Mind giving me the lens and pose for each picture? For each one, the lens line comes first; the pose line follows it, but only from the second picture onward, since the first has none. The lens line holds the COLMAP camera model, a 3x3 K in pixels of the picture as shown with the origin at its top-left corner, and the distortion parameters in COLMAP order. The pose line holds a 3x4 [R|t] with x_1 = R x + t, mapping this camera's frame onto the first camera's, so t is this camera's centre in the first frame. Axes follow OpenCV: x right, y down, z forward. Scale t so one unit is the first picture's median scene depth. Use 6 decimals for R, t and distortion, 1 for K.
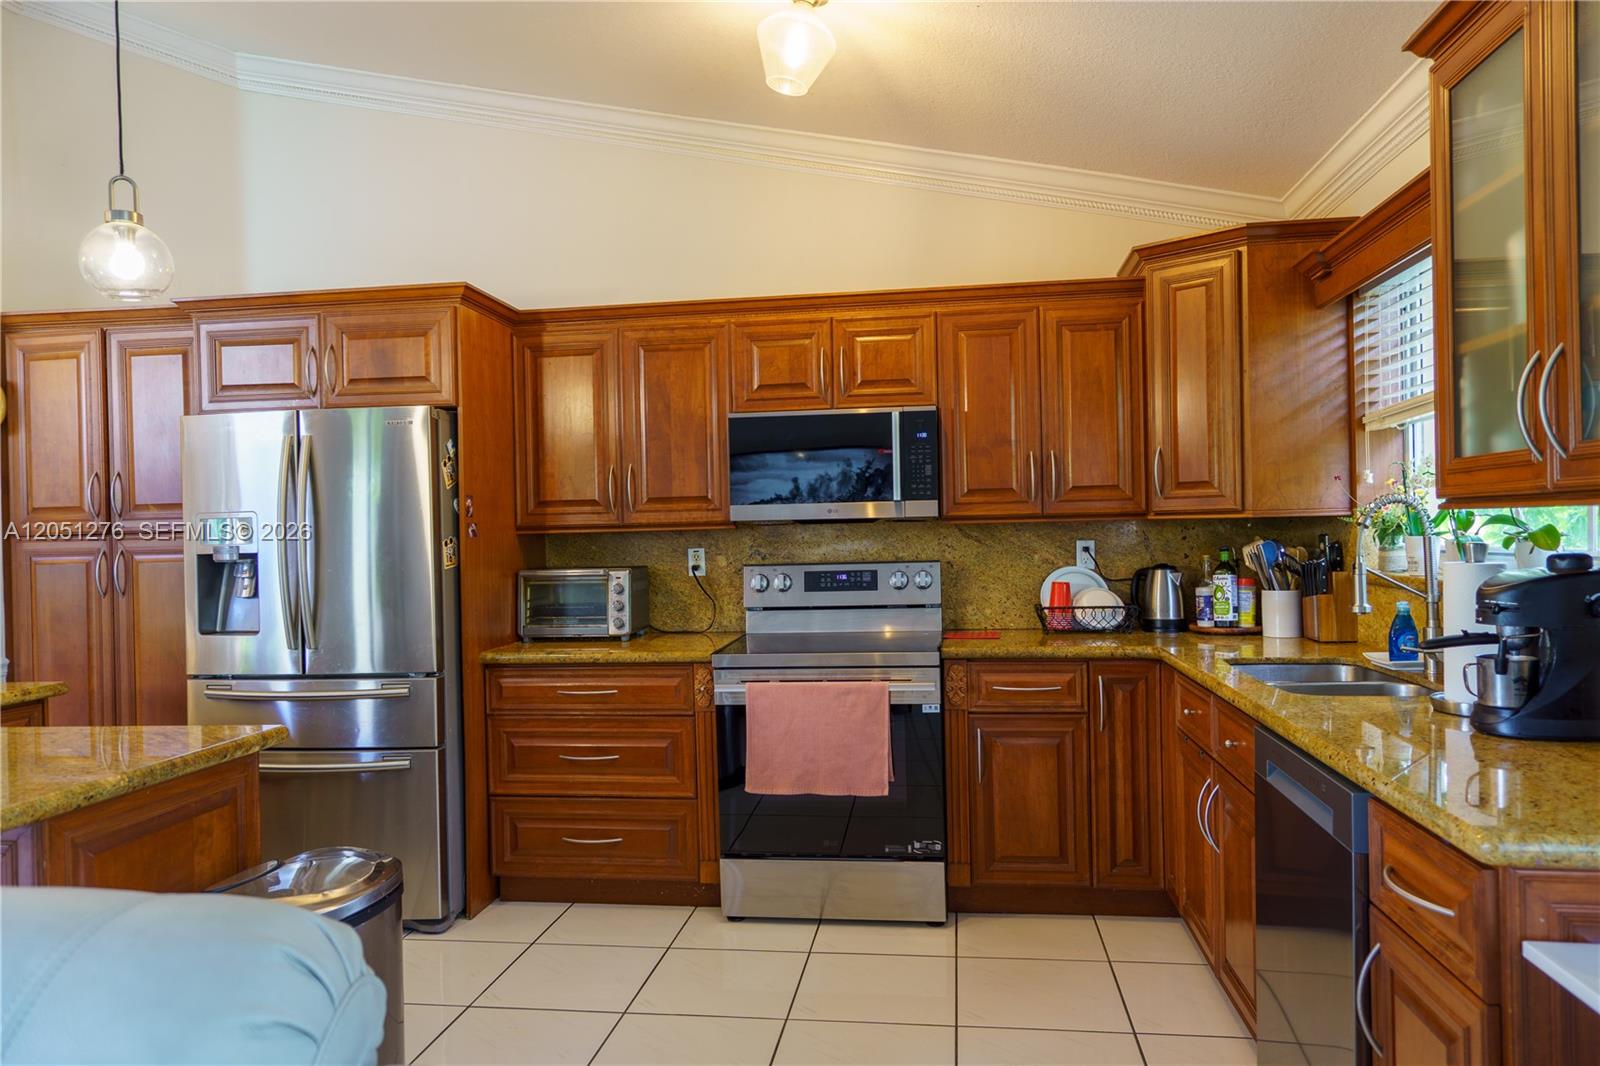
lens RADIAL K [[1062.4, 0, 800.0], [0, 1062.4, 533.0], [0, 0, 1]] dist [0.009517, 0.002360]
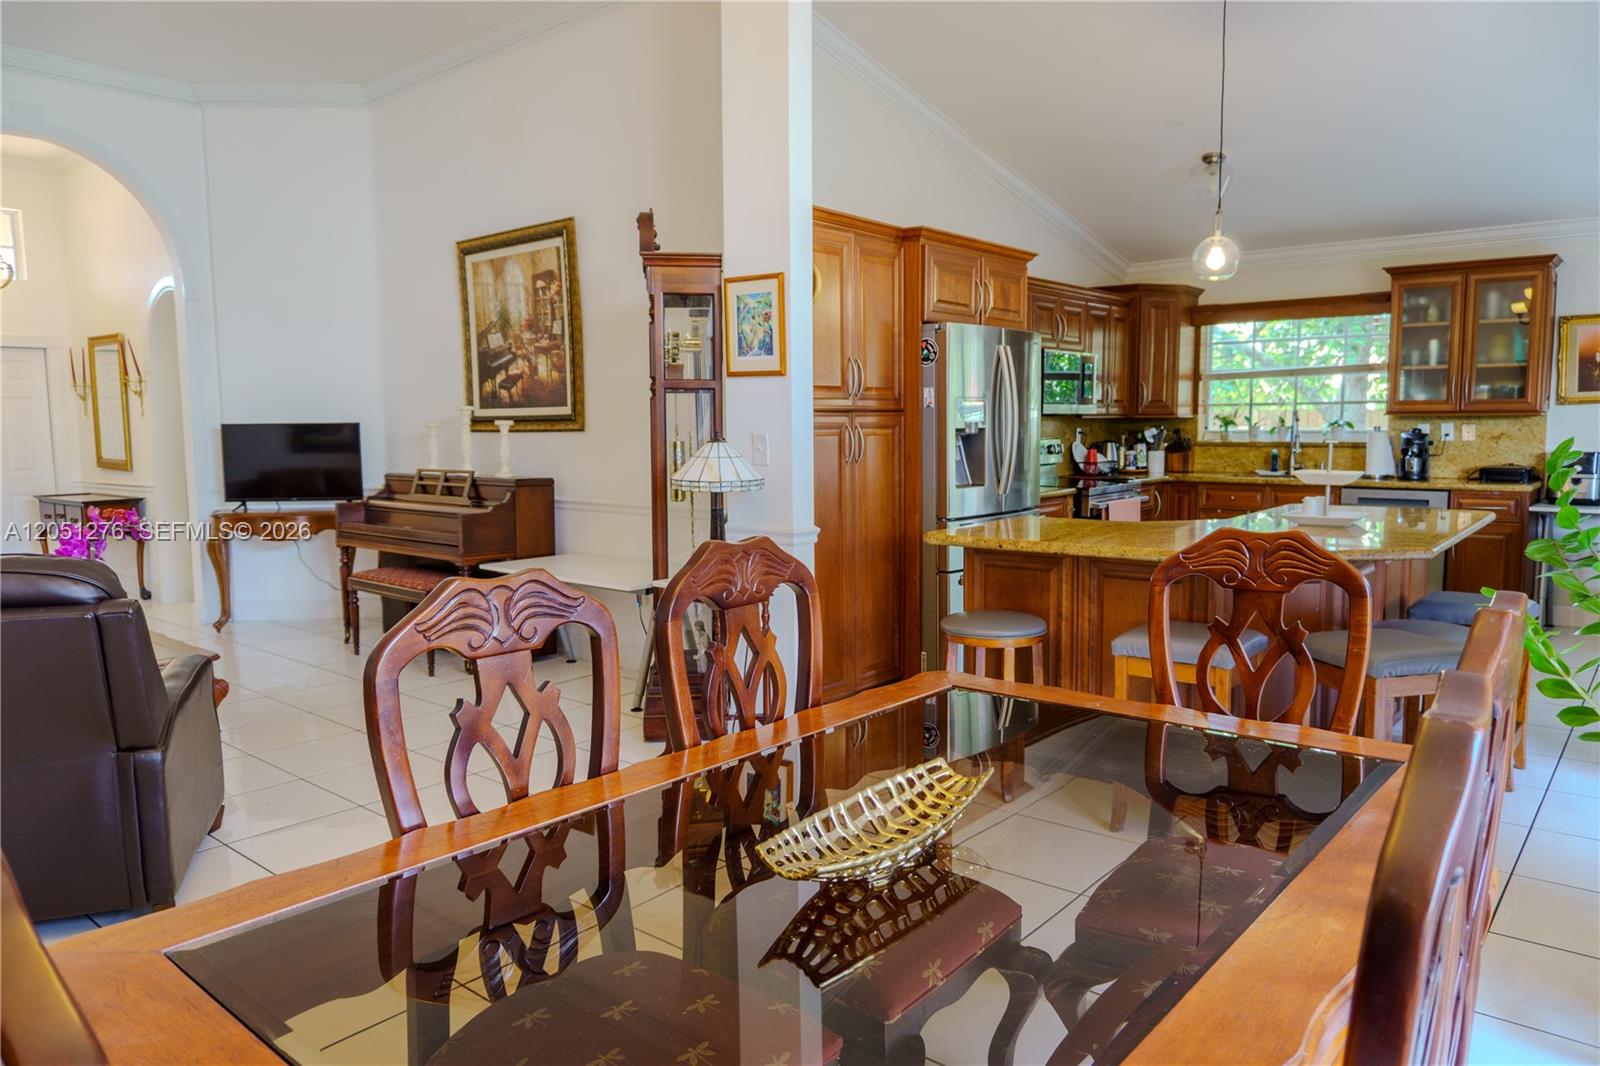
lens RADIAL K [[1070.6, 0, 800.0], [0, 1070.6, 533.0], [0, 0, 1]] dist [-0.015787, 0.001522]
pose [[0.531047, -0.069935, 0.844451, -1.756236], [-0.002146, 0.996474, 0.083875, 0.037541], [-0.847339, -0.046354, 0.529025, 0.432324]]
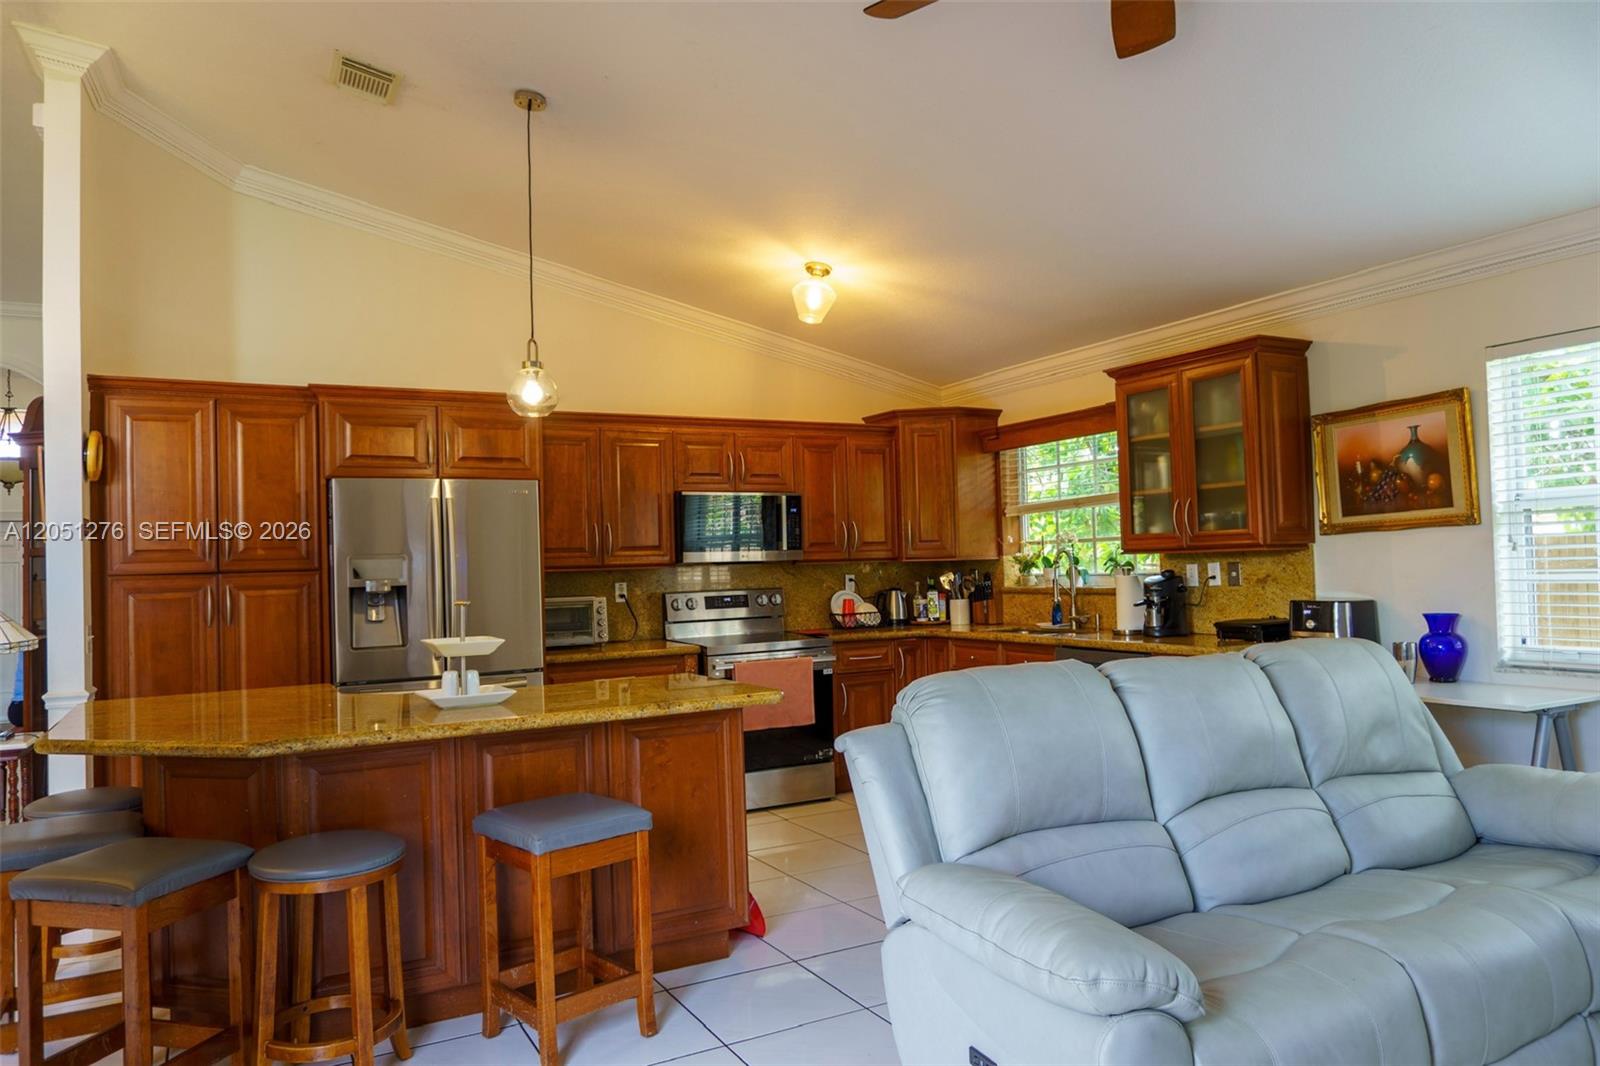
lens RADIAL K [[1070.6, 0, 800.0], [0, 1070.6, 533.0], [0, 0, 1]] dist [-0.015787, 0.001522]
pose [[0.804127, 0.017770, 0.594191, -0.862521], [0.012317, 0.998841, -0.046539, 0.020375], [-0.594330, 0.044742, 0.802976, -0.335116]]
